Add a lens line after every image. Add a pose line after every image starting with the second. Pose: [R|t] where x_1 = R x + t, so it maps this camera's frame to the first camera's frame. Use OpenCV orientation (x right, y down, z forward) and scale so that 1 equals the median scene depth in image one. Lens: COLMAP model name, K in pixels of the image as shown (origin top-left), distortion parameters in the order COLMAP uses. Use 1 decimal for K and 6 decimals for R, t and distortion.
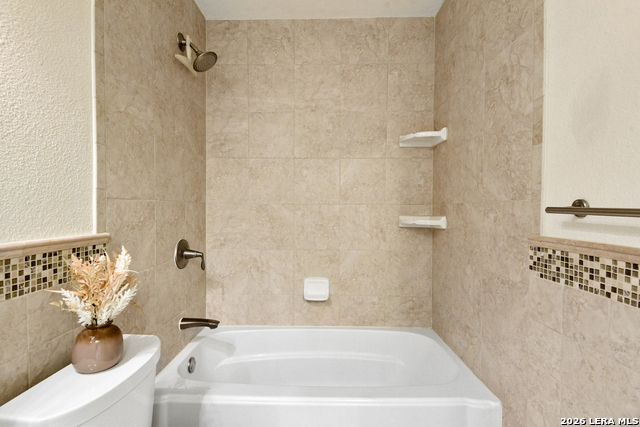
lens RADIAL K [[296.4, 0, 320.3], [0, 296.4, 215.6], [0, 0, 1]] dist [0.016155, -0.016269]
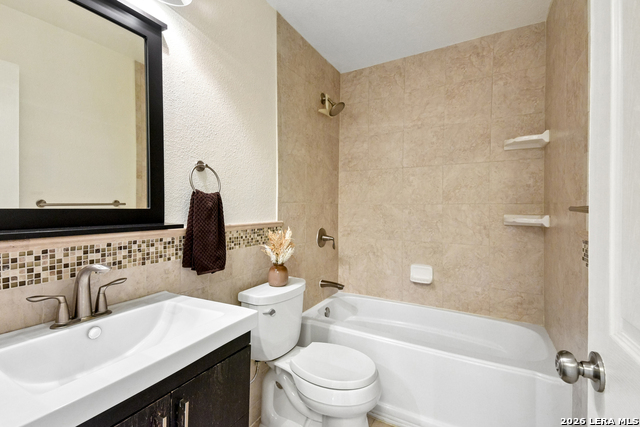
lens RADIAL K [[296.4, 0, 320.3], [0, 296.4, 215.6], [0, 0, 1]] dist [0.016155, -0.016269]
pose [[0.883756, 0.011255, -0.467812, 0.194634], [-0.010576, 0.999936, 0.004077, 0.008238], [0.467828, 0.001345, 0.883819, -0.282754]]
